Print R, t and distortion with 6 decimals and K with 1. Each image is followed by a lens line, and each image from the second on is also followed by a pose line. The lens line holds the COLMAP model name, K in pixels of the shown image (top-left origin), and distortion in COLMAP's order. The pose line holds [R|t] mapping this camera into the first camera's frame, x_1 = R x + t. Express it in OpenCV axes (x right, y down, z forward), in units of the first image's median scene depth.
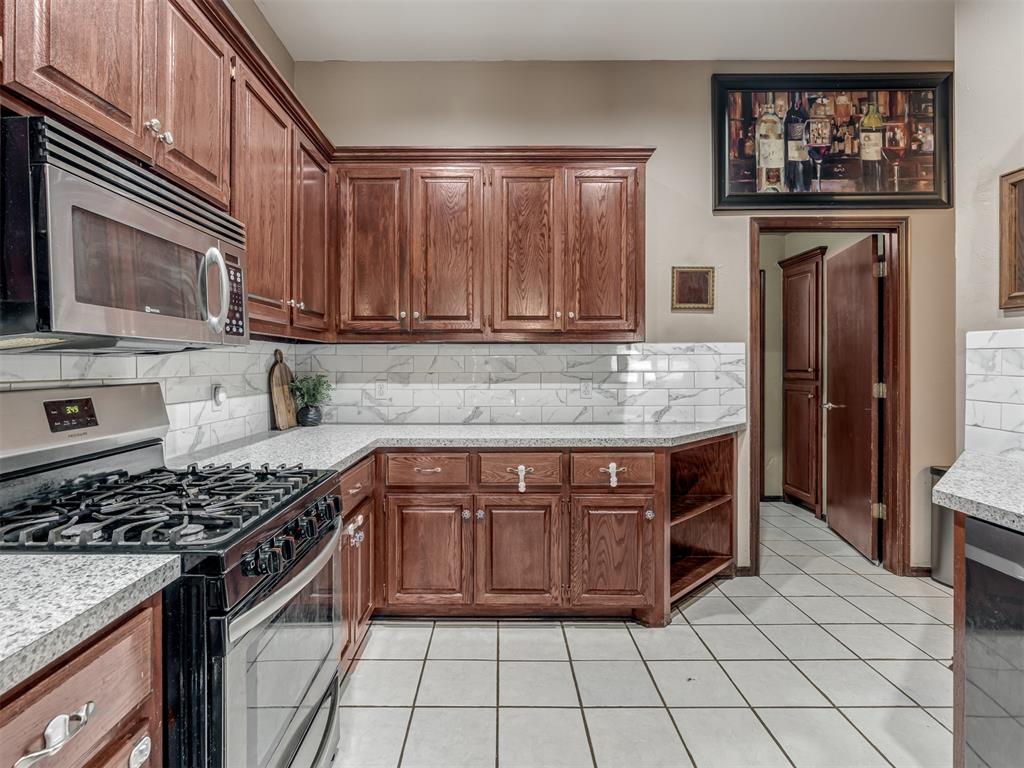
lens RADIAL K [[532.3, 0, 513.5], [0, 532.3, 378.5], [0, 0, 1]] dist [0.001393, 0.000252]
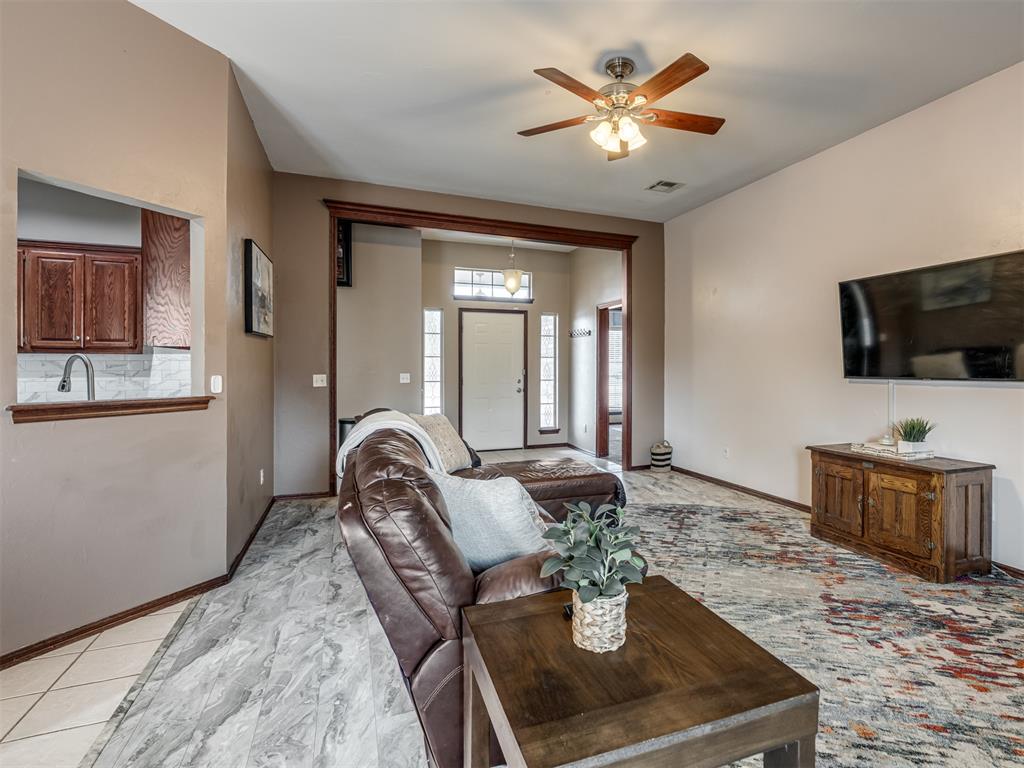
lens RADIAL K [[517.7, 0, 562.1], [0, 517.7, 366.1], [0, 0, 1]] dist [-0.000855, 0.000391]
pose [[0.925614, 0.000420, 0.378470, 0.900474], [0.008046, 0.999752, -0.020786, 0.020825], [-0.378385, 0.022285, 0.925380, -1.159946]]
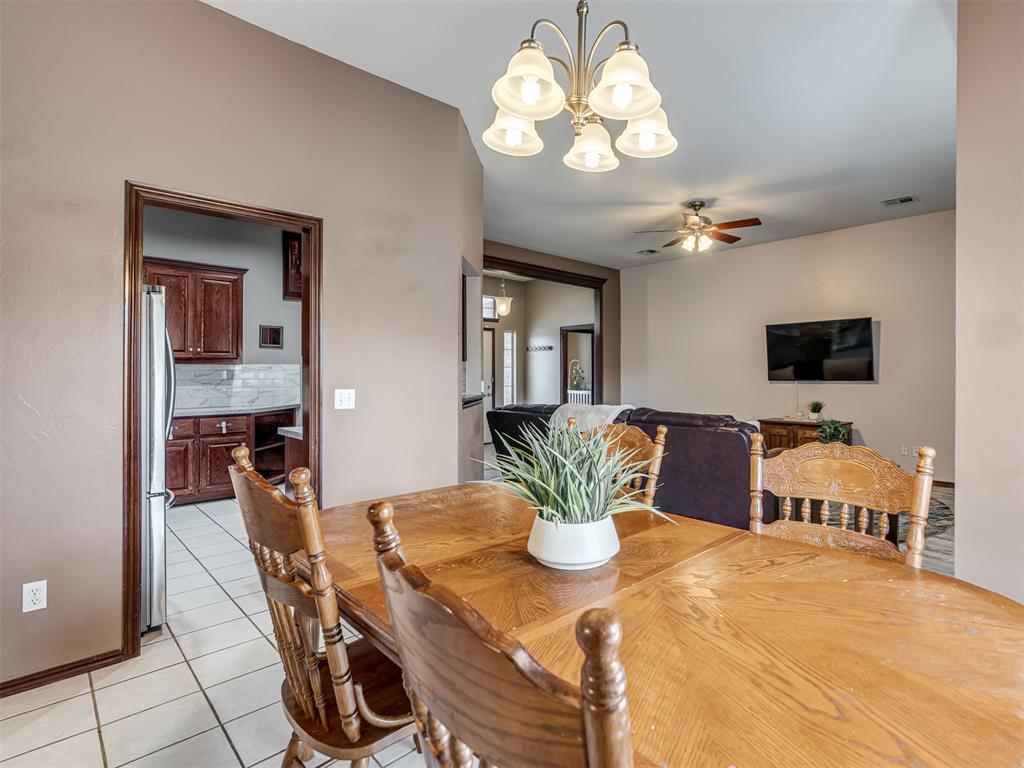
lens RADIAL K [[517.7, 0, 562.1], [0, 517.7, 366.1], [0, 0, 1]] dist [-0.000855, 0.000391]
pose [[0.721555, 0.009012, 0.692298, -0.233810], [0.018405, 0.999312, -0.032191, 0.023409], [-0.692112, 0.035969, 0.720893, -1.232708]]
